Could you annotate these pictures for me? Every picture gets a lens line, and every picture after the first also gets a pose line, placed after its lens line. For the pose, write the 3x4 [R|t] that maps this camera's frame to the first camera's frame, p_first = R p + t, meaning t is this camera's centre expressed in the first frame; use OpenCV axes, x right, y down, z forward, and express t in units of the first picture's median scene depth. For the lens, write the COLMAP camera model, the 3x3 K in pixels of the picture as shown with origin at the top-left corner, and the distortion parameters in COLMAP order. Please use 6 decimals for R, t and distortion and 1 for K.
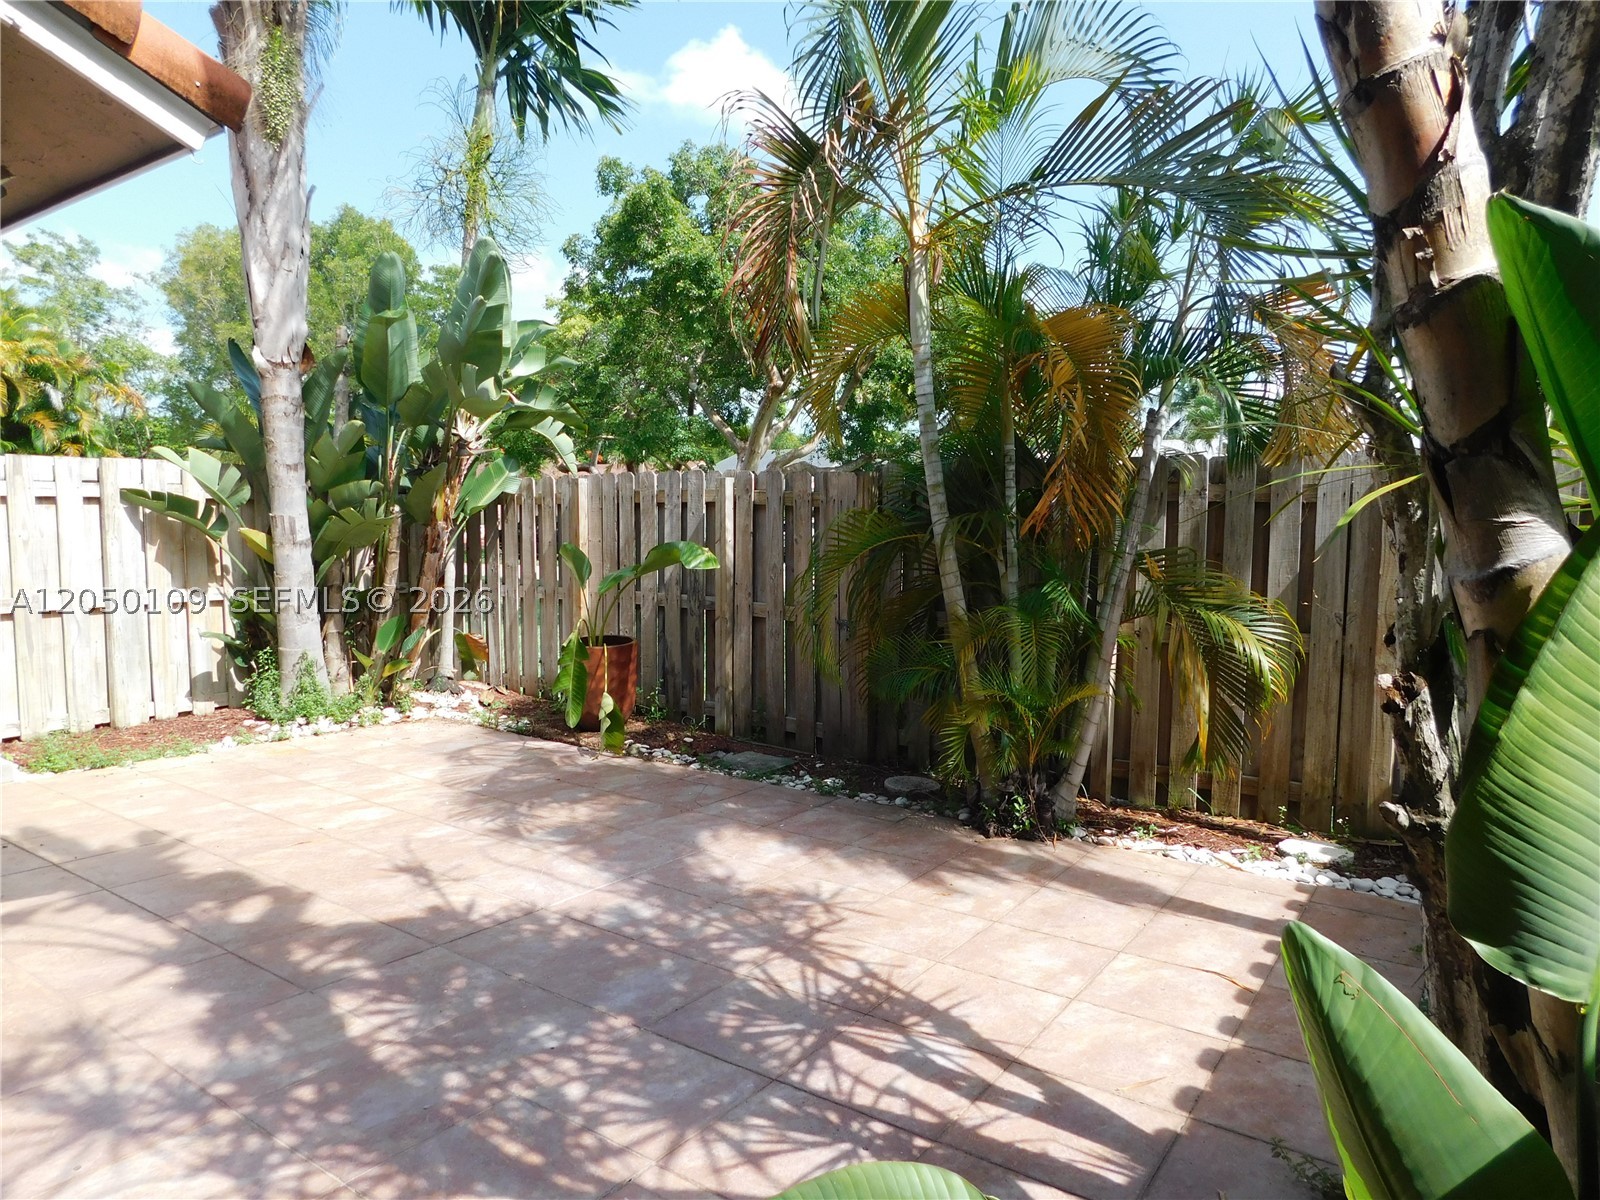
lens RADIAL K [[1051.7, 0, 793.5], [0, 1051.7, 605.0], [0, 0, 1]] dist [-0.058625, 0.042764]
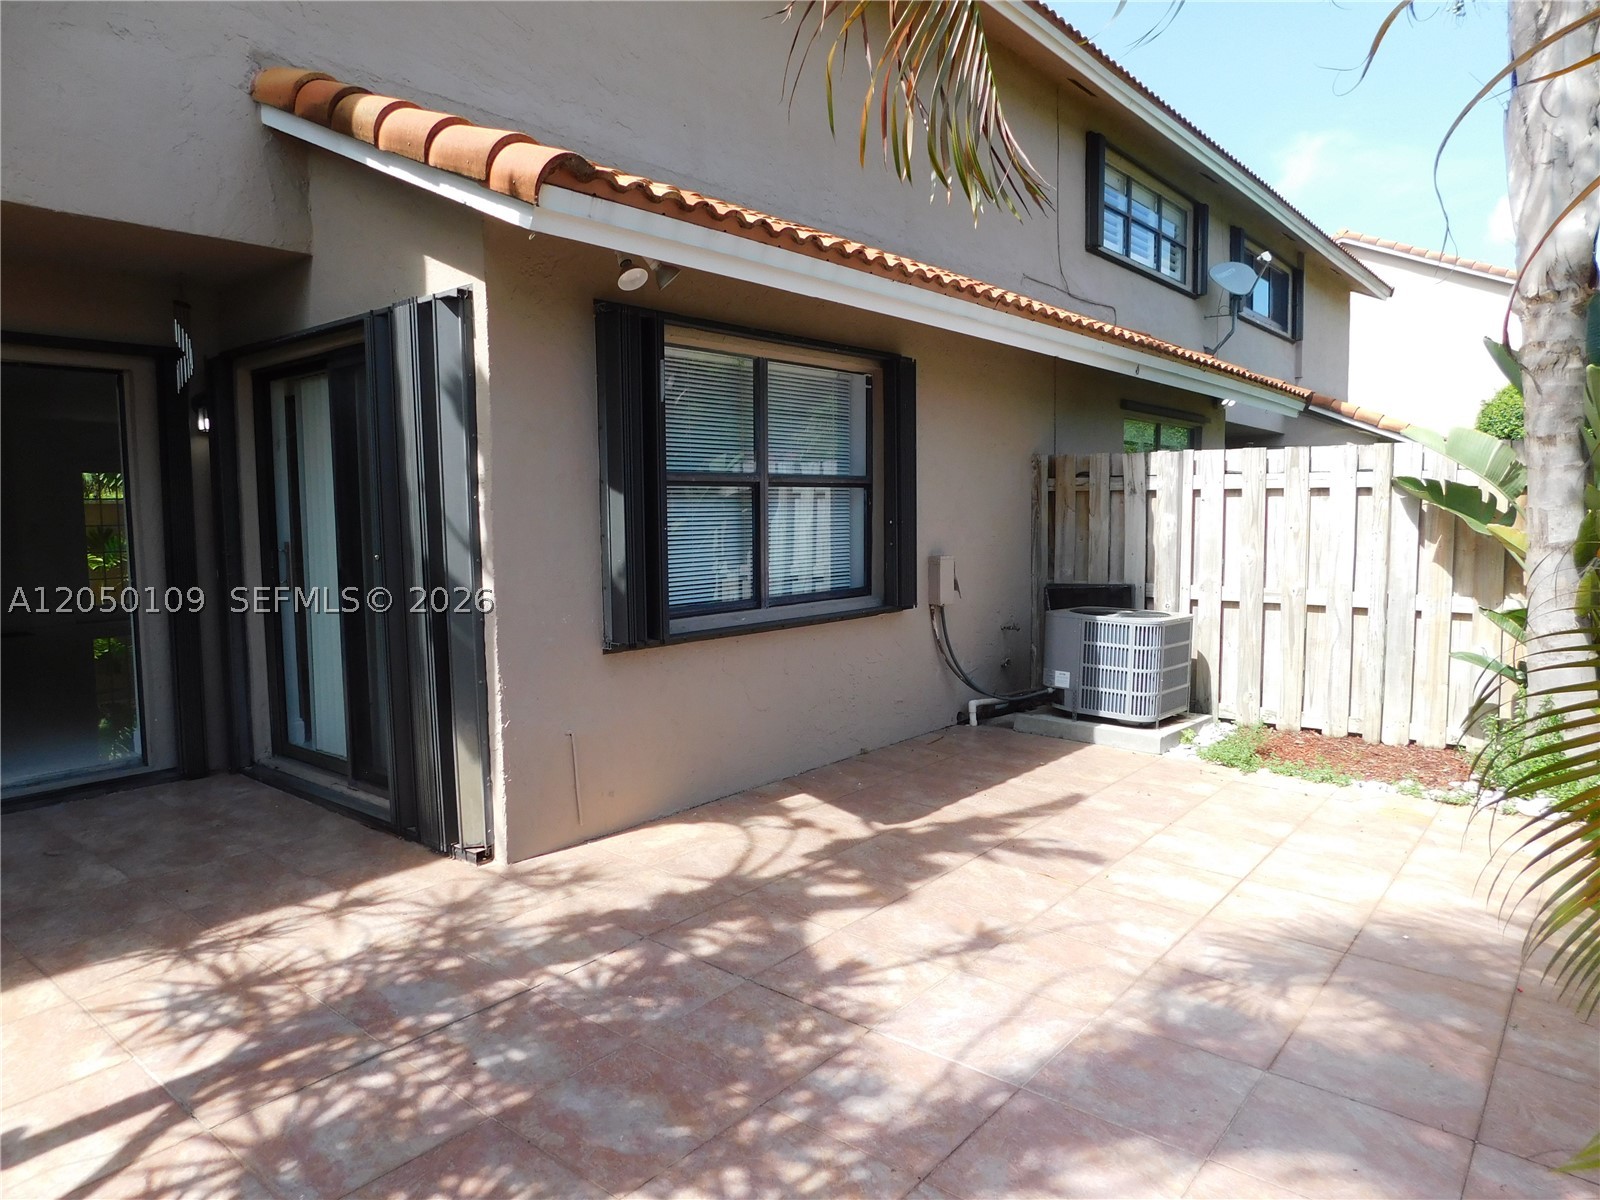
lens RADIAL K [[1051.7, 0, 798.1], [0, 1051.7, 599.4], [0, 0, 1]] dist [-0.058625, 0.042764]
pose [[-0.074514, 0.079614, -0.994037, 0.615147], [-0.075334, 0.993510, 0.085219, -0.099875], [0.994370, 0.081235, -0.068033, 1.217418]]
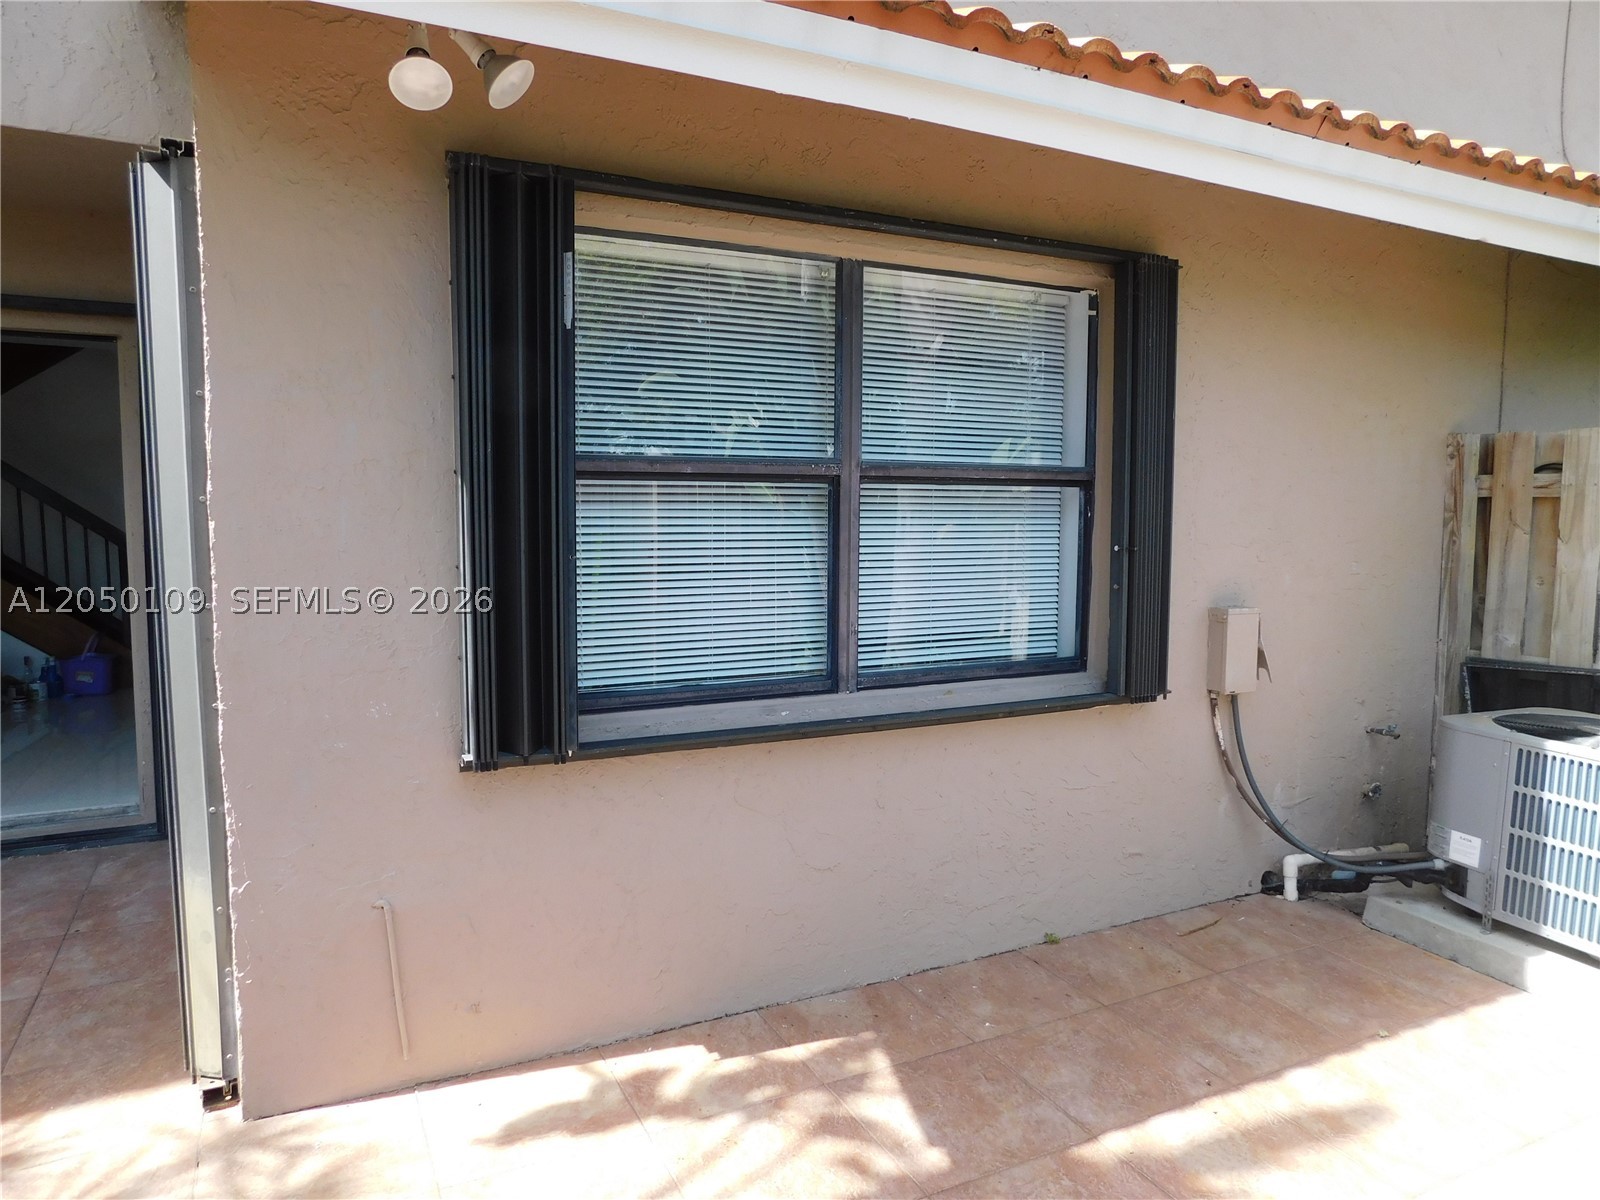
lens RADIAL K [[1051.7, 0, 797.2], [0, 1051.7, 596.4], [0, 0, 1]] dist [-0.058625, 0.042764]
pose [[-0.471200, 0.064099, -0.879694, -0.182515], [-0.084166, 0.989537, 0.117185, -0.138424], [0.878002, 0.129258, -0.460875, 1.454013]]
